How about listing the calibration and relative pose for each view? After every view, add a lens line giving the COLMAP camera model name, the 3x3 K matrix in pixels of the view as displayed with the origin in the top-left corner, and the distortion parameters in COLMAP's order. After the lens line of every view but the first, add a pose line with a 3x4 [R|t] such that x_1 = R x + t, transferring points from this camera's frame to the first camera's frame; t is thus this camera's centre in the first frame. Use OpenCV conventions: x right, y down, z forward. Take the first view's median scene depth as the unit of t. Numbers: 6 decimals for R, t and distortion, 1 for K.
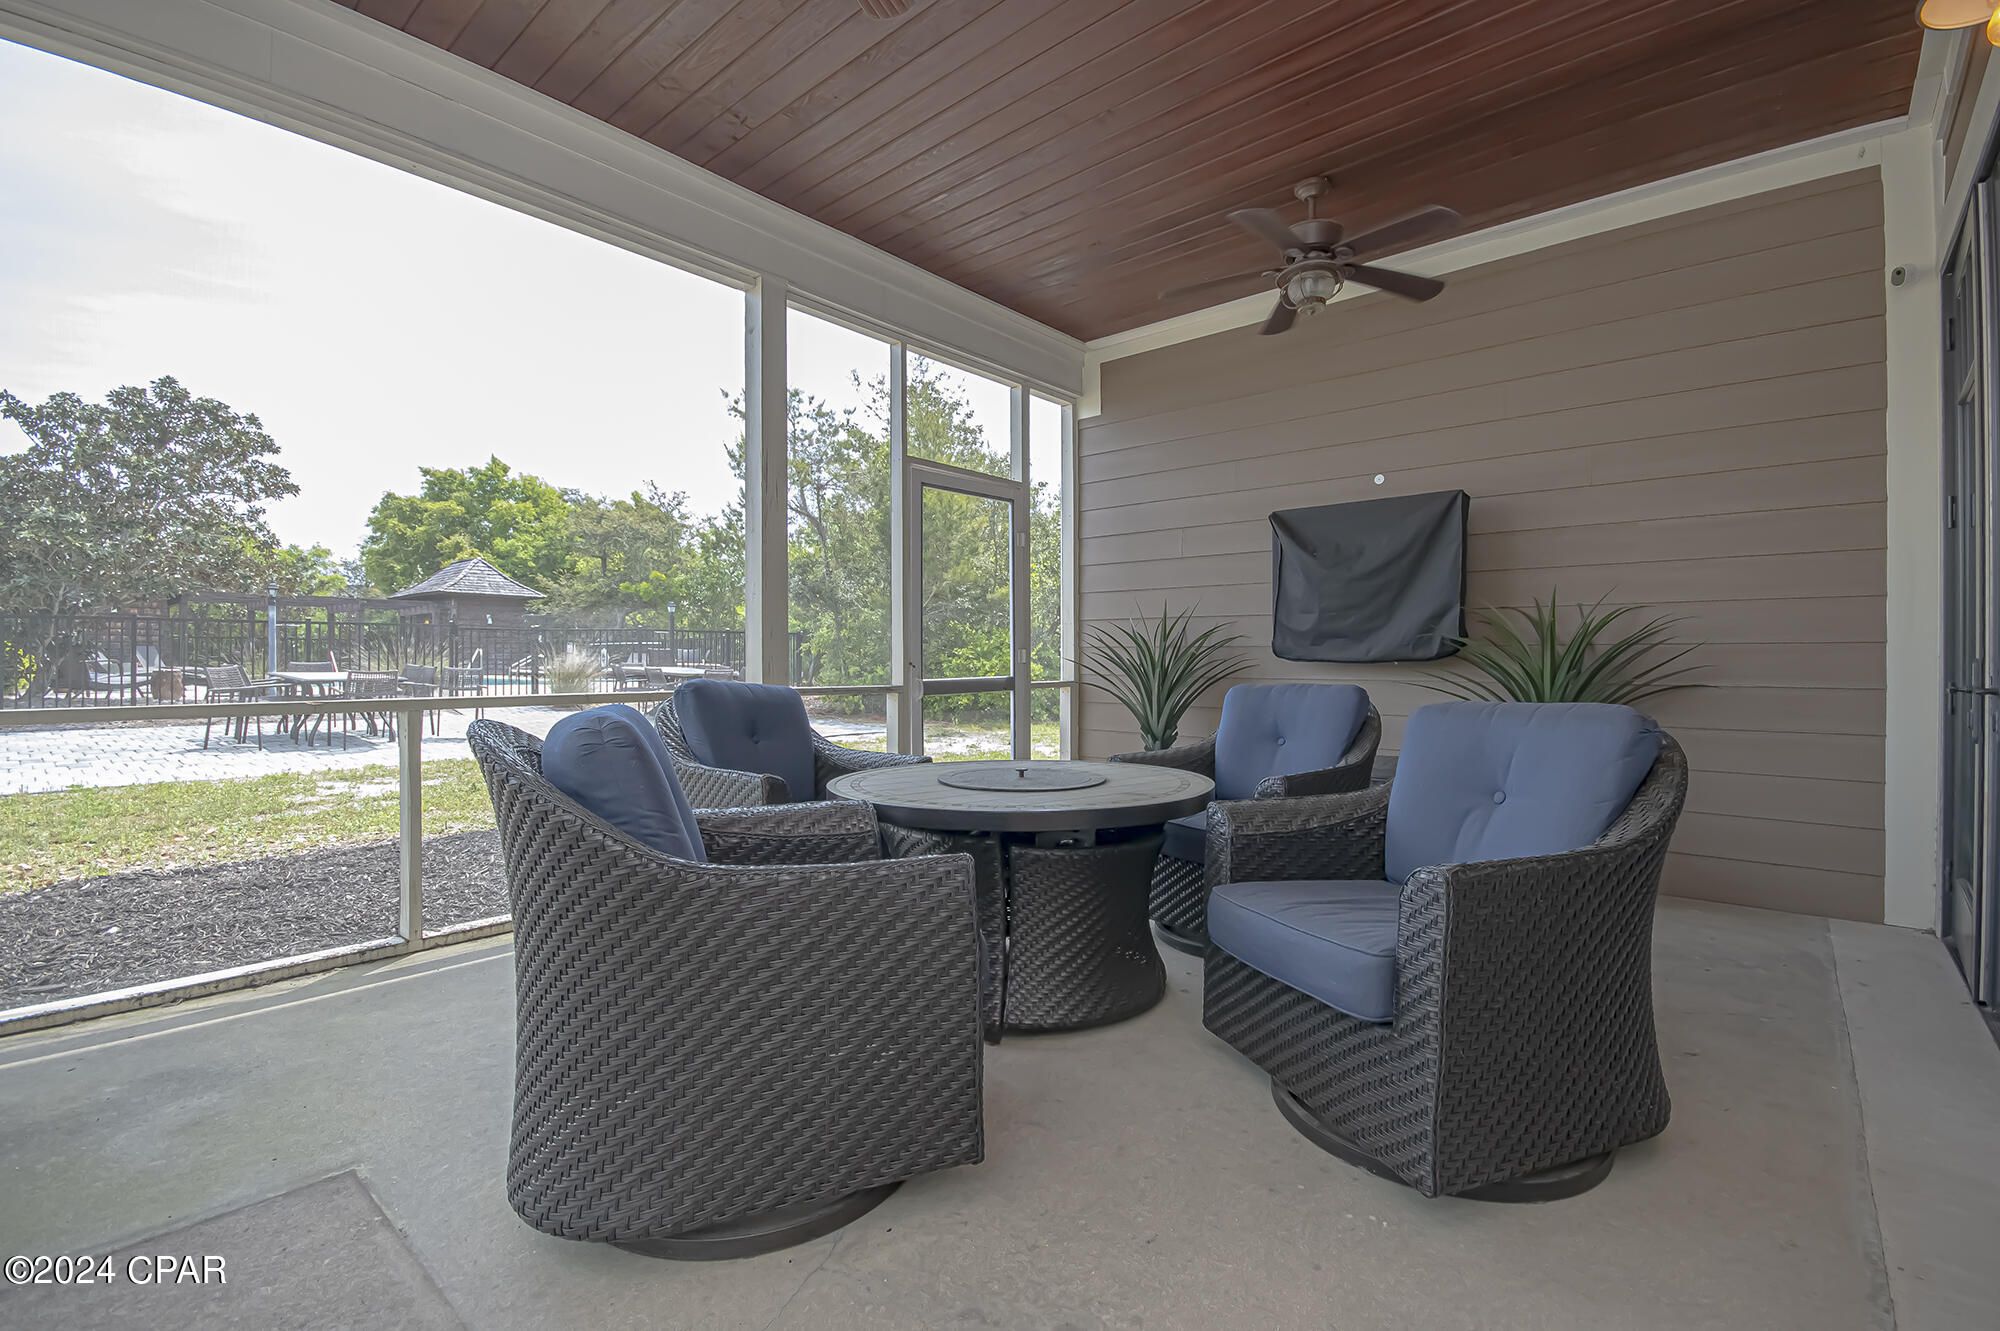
lens RADIAL K [[881.7, 0, 1028.5], [0, 881.7, 662.4], [0, 0, 1]] dist [0.000819, -0.001729]
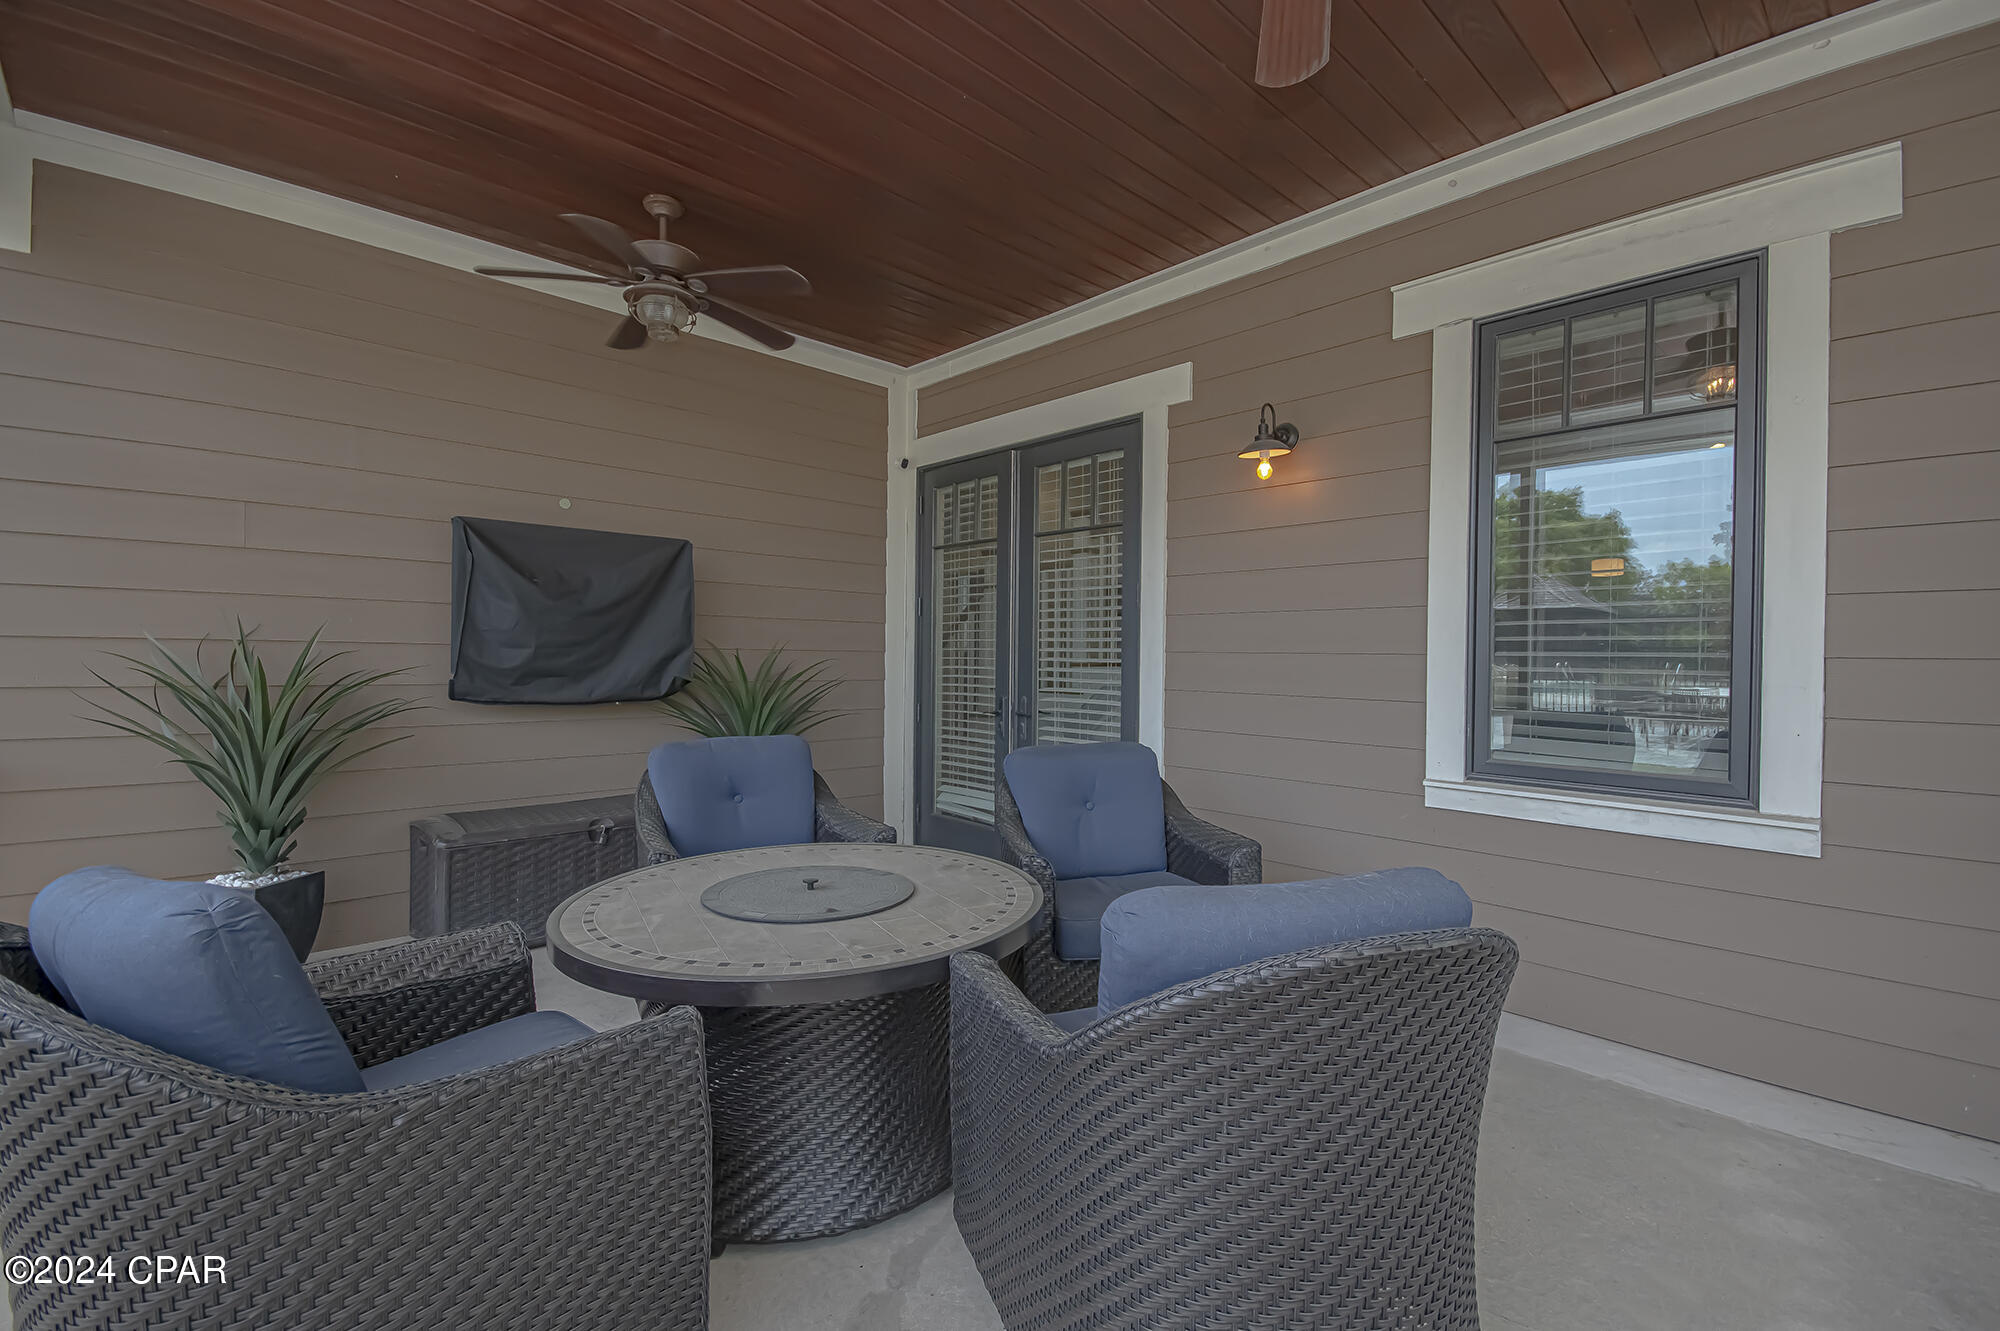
lens RADIAL K [[881.7, 0, 1008.0], [0, 881.7, 656.2], [0, 0, 1]] dist [0.000819, -0.001729]
pose [[0.101961, -0.003872, 0.994781, -0.501658], [-0.007034, 0.999965, 0.004613, -0.057228], [-0.994763, -0.007467, 0.101931, 0.461216]]
